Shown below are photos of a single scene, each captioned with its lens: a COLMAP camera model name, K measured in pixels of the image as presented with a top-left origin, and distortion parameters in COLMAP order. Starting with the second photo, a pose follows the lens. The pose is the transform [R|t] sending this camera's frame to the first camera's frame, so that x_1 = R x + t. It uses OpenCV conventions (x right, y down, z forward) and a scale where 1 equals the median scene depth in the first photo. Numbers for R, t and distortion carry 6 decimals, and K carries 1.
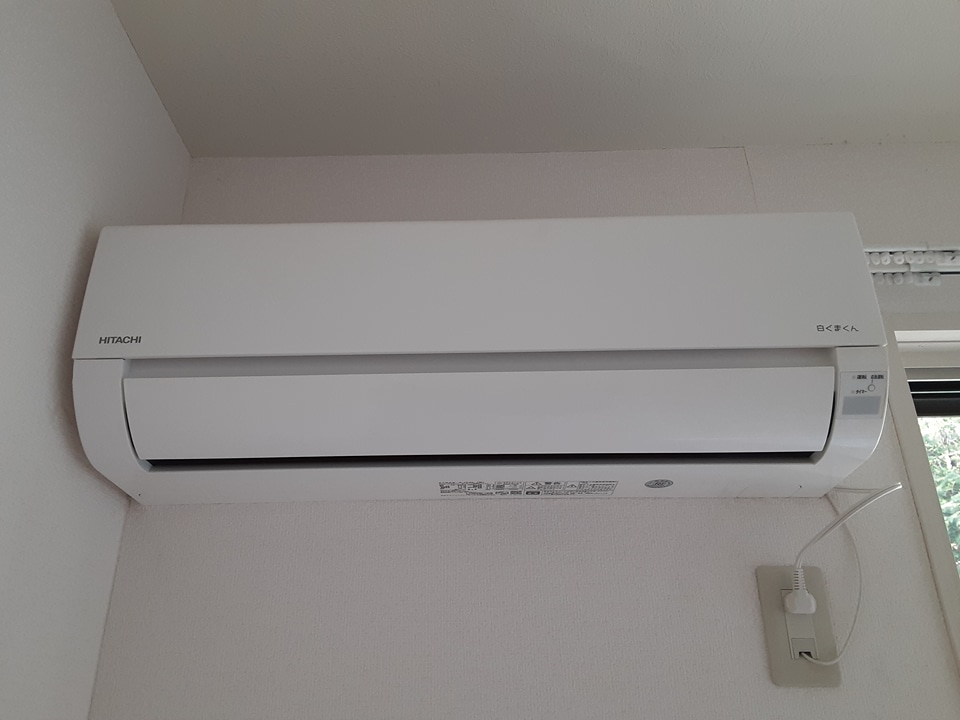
lens RADIAL K [[784.0, 0, 478.4], [0, 784.0, 360.2], [0, 0, 1]] dist [0.067639, -0.064476]
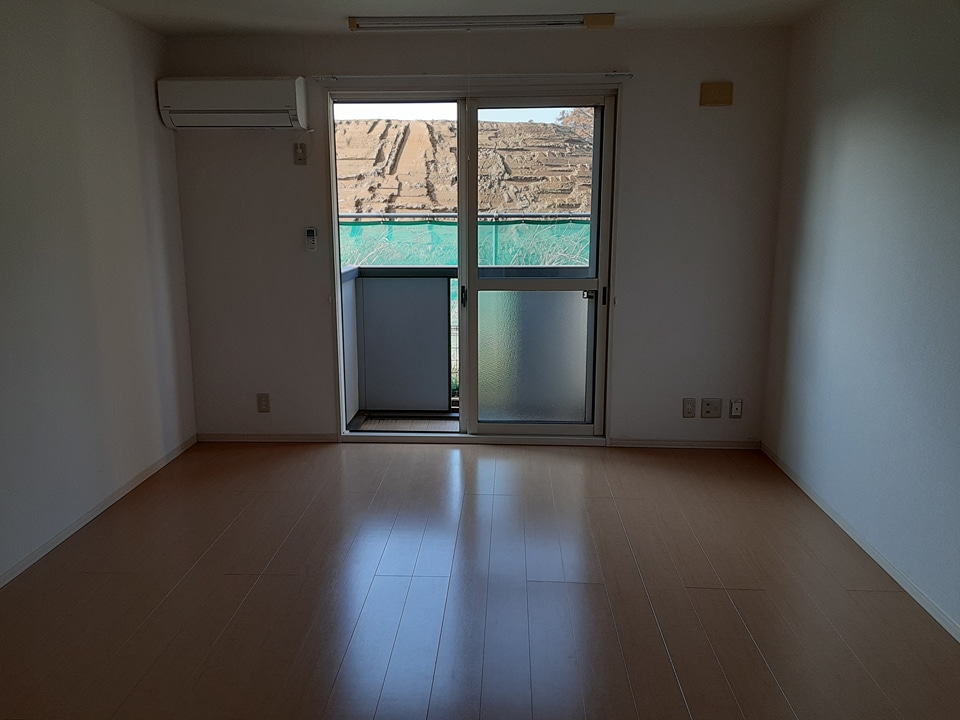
lens RADIAL K [[784.0, 0, 473.4], [0, 784.0, 362.7], [0, 0, 1]] dist [0.067639, -0.064476]
pose [[0.999680, 0.006587, -0.024421, 1.936001], [0.008987, 0.809979, 0.586390, -1.888528], [0.023643, -0.586422, 0.809661, -4.731863]]
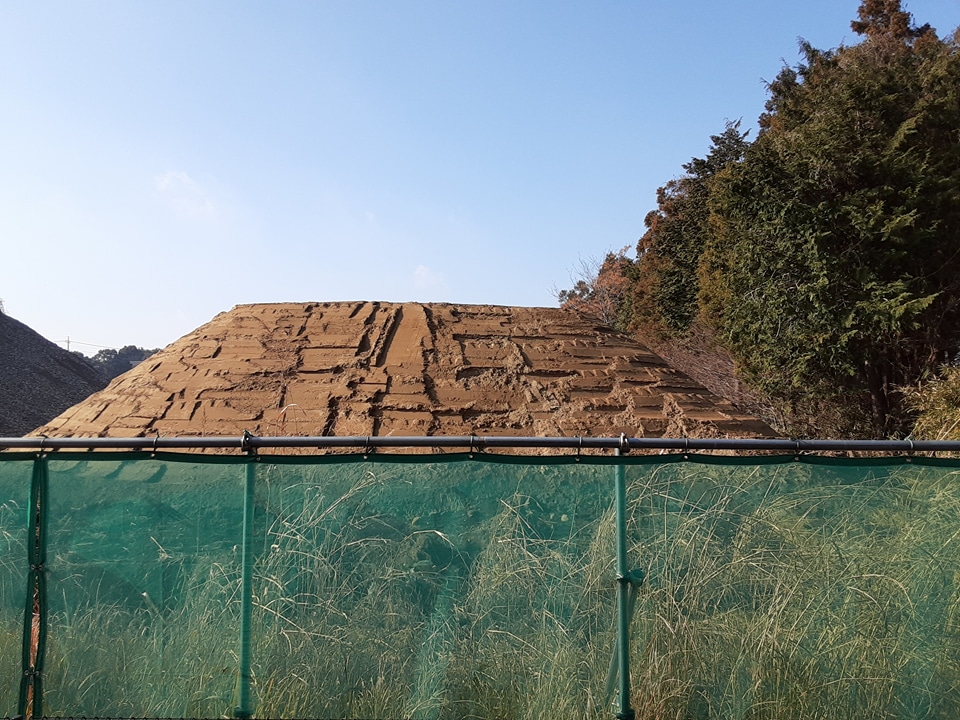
lens RADIAL K [[784.0, 0, 481.6], [0, 784.0, 363.6], [0, 0, 1]] dist [0.067639, -0.064476]
pose [[0.999906, 0.008620, 0.010686, 1.736757], [-0.011983, 0.927869, 0.372714, -1.344320], [-0.006702, -0.372807, 0.927885, -3.478703]]
